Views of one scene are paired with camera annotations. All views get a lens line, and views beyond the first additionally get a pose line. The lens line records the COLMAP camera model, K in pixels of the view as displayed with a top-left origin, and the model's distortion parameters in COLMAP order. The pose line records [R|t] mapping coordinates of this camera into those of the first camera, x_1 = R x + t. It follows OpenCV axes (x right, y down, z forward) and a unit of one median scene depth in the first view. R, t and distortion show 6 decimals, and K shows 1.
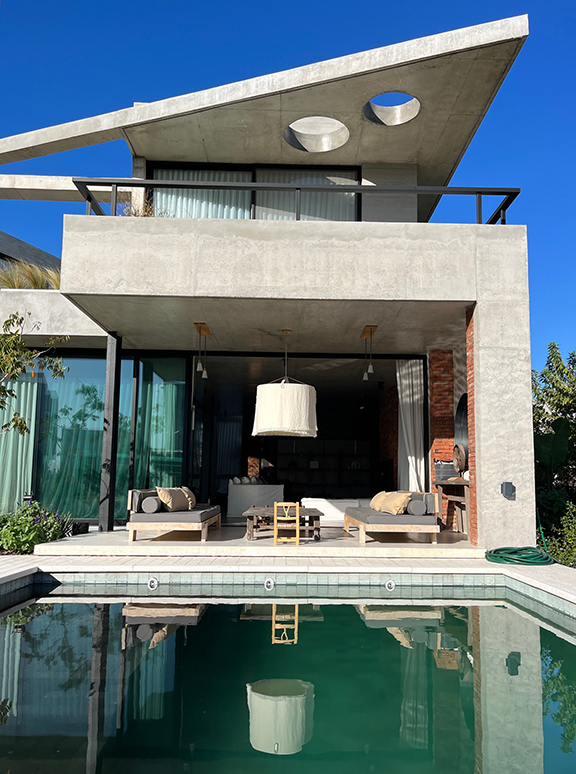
lens RADIAL K [[590.9, 0, 288.0], [0, 590.9, 387.0], [0, 0, 1]] dist [0.014758, -0.004498]
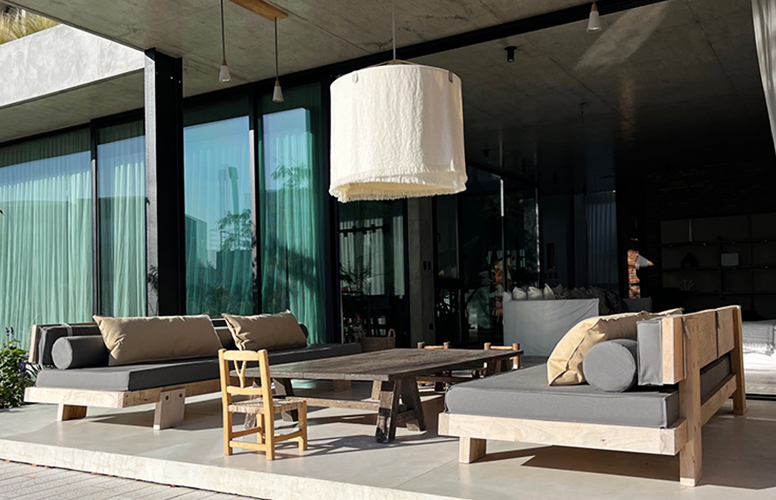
lens RADIAL K [[724.2, 0, 374.3], [0, 724.2, 249.9], [0, 0, 1]] dist [0.011062, -0.078847]
pose [[0.846584, -0.069099, -0.527751, 0.258383], [0.117766, 0.991280, 0.059125, 0.087573], [0.519063, -0.112205, 0.847339, 0.506917]]
